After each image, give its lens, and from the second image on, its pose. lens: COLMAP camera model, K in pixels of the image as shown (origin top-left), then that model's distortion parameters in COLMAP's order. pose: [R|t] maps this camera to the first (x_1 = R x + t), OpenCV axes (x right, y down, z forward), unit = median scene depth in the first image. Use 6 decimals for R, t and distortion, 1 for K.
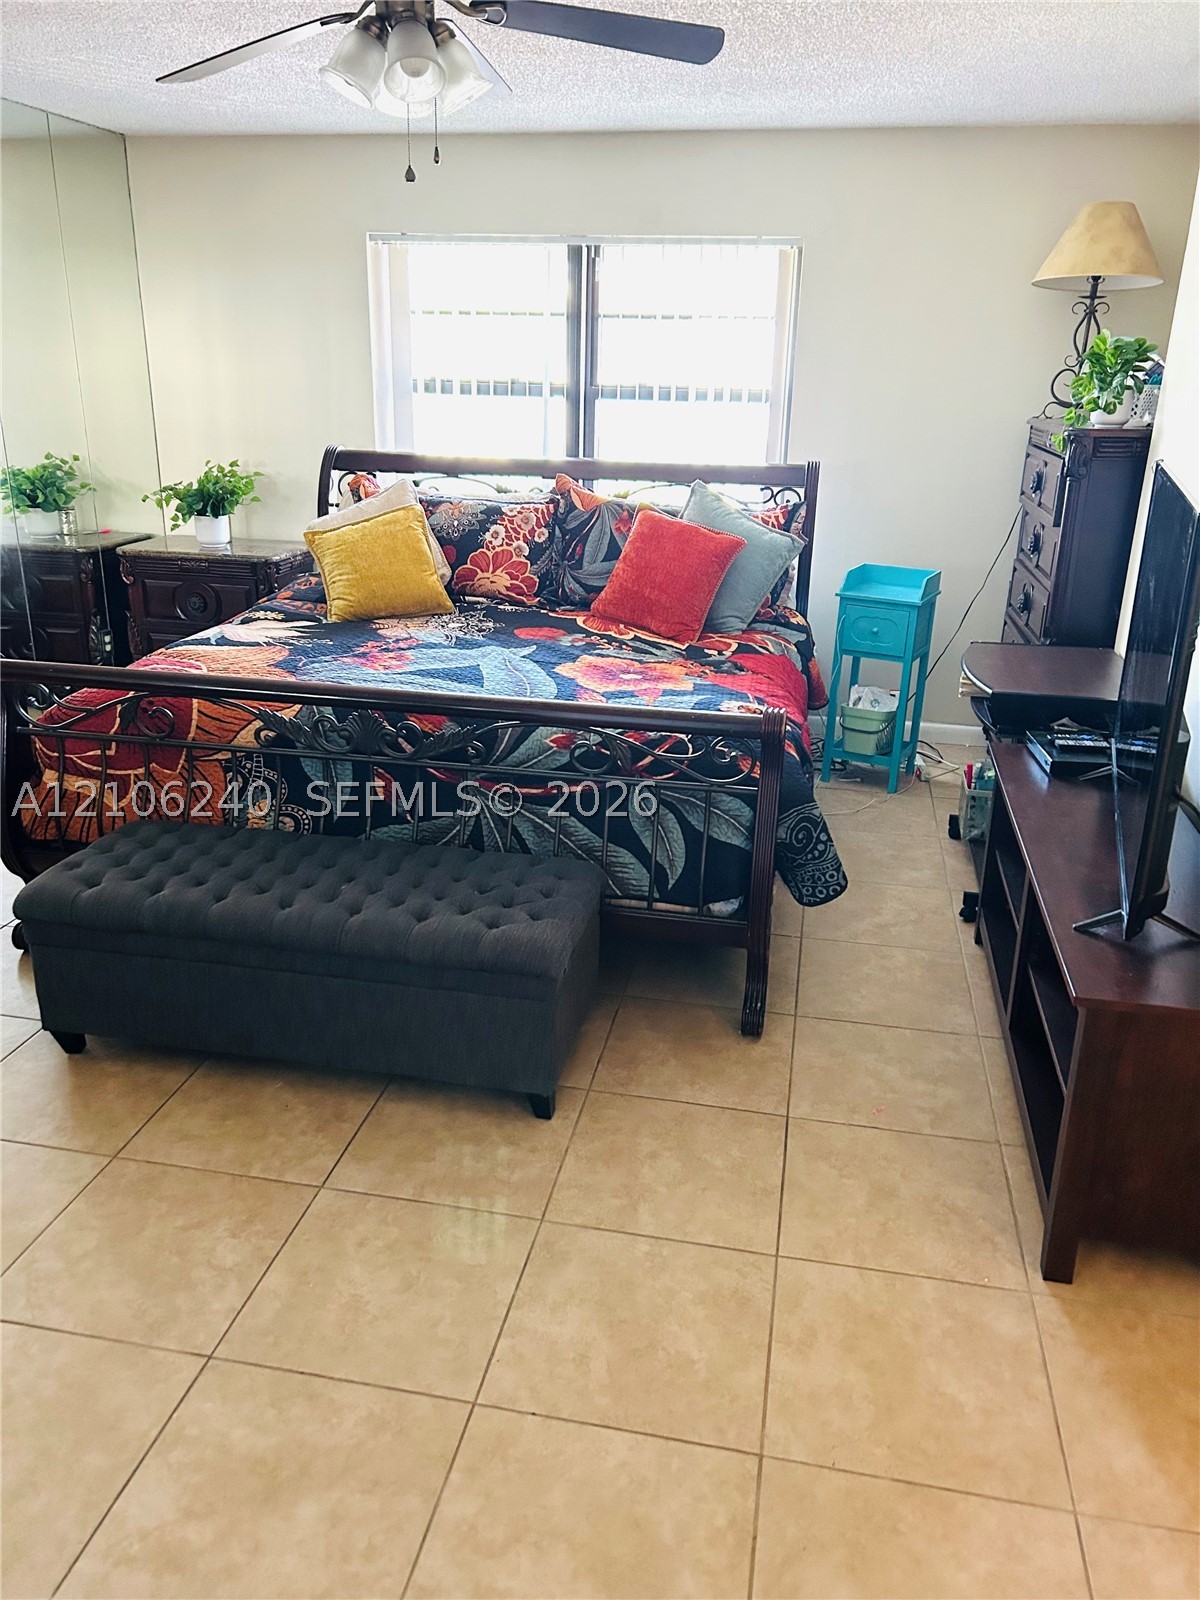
lens RADIAL K [[1198.4, 0, 600.1], [0, 1198.4, 794.5], [0, 0, 1]] dist [0.054844, -0.057332]
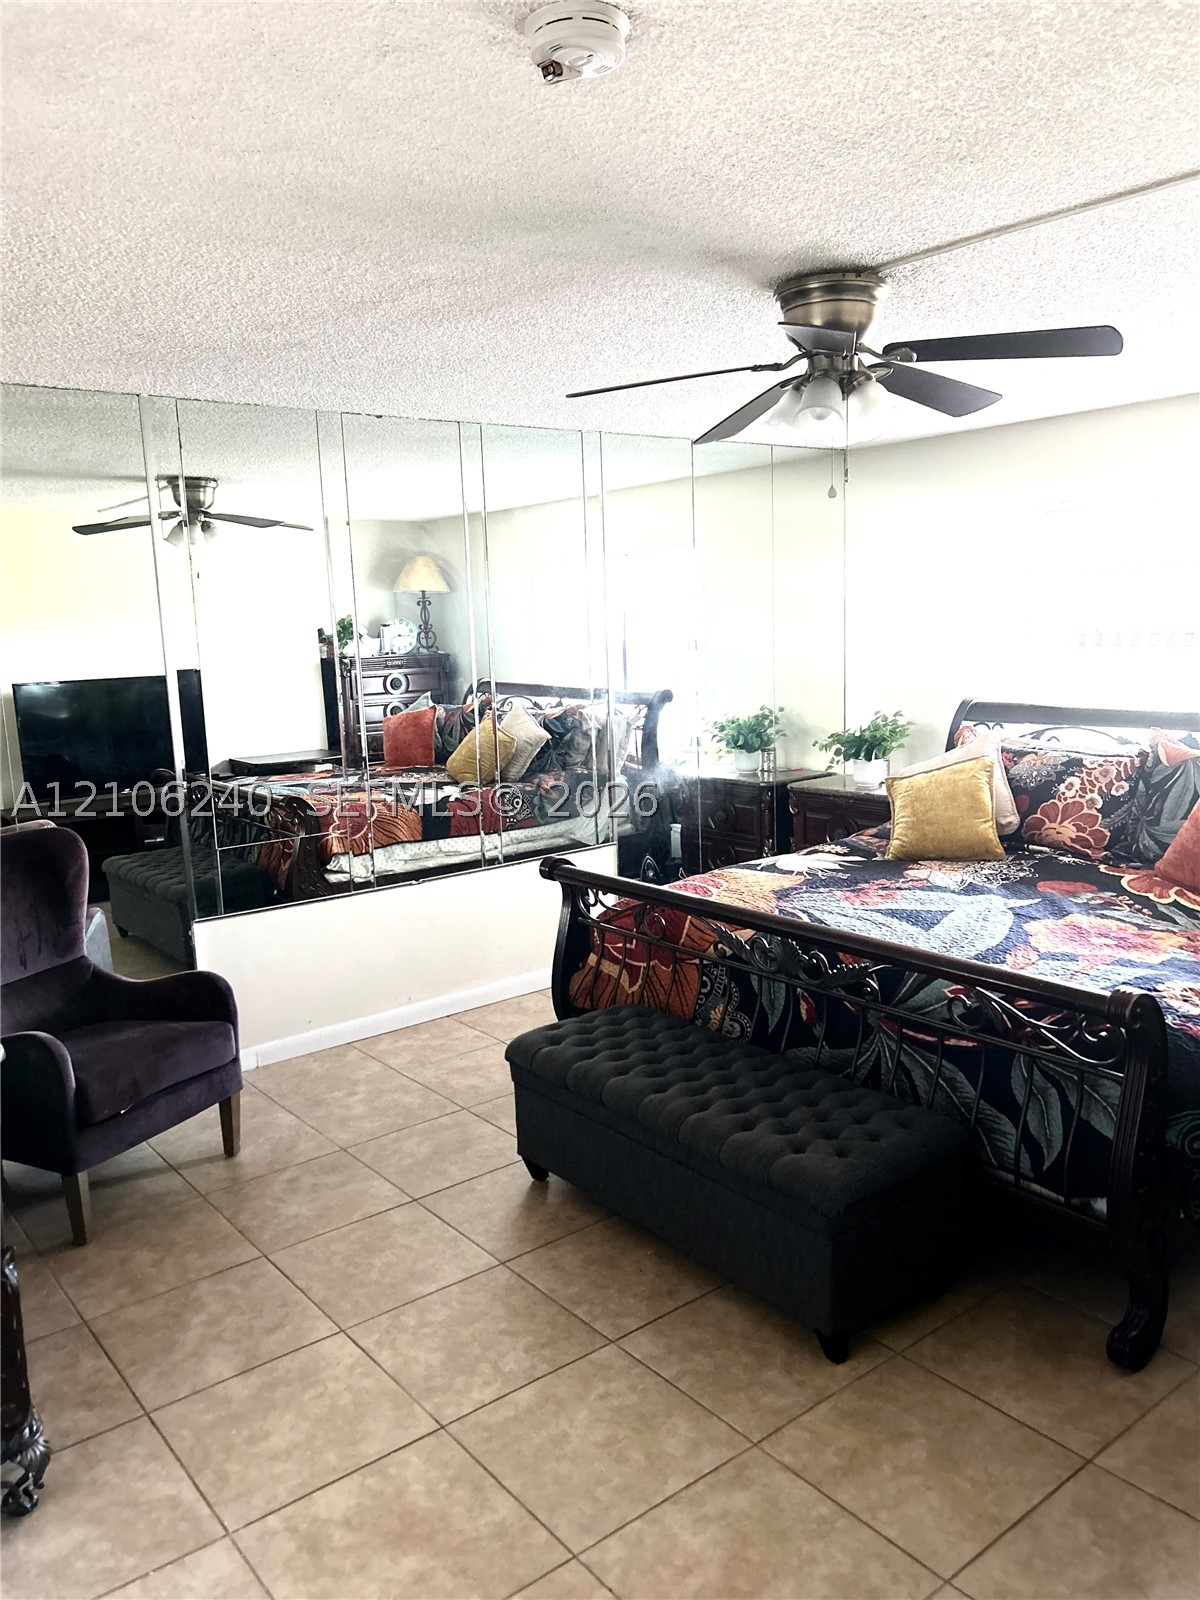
lens RADIAL K [[1198.4, 0, 592.8], [0, 1198.4, 800.3], [0, 0, 1]] dist [0.054844, -0.057332]
pose [[0.754477, 0.050795, -0.654358, 0.276074], [-0.169943, 0.978118, -0.120018, -0.020667], [0.633943, 0.201754, 0.746600, 0.017996]]
